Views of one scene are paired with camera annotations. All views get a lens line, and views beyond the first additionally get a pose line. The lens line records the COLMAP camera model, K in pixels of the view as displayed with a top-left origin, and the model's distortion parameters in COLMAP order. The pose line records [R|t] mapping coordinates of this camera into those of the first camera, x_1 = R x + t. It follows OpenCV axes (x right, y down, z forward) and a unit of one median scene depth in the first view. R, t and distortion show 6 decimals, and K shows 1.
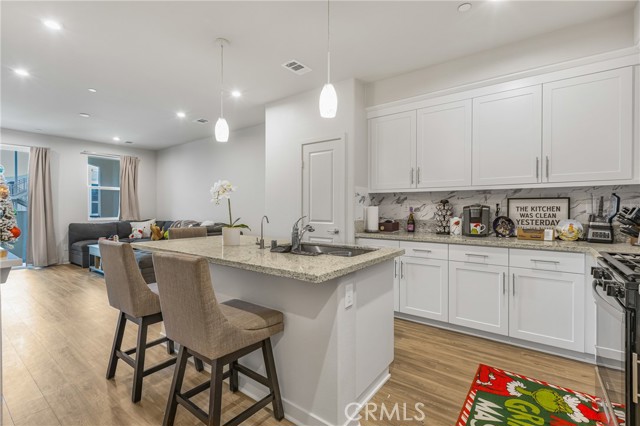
lens RADIAL K [[293.9, 0, 322.4], [0, 293.9, 209.9], [0, 0, 1]] dist [-0.004443, -0.000484]
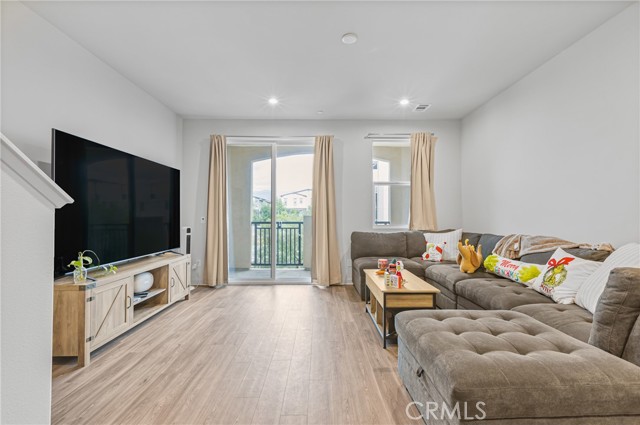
lens RADIAL K [[293.9, 0, 322.1], [0, 293.9, 212.6], [0, 0, 1]] dist [-0.004443, -0.000484]
pose [[0.608547, -0.014874, -0.793378, -0.293706], [-0.004244, 0.999749, -0.021999, 0.012782], [0.793506, 0.016755, 0.608331, 0.452135]]
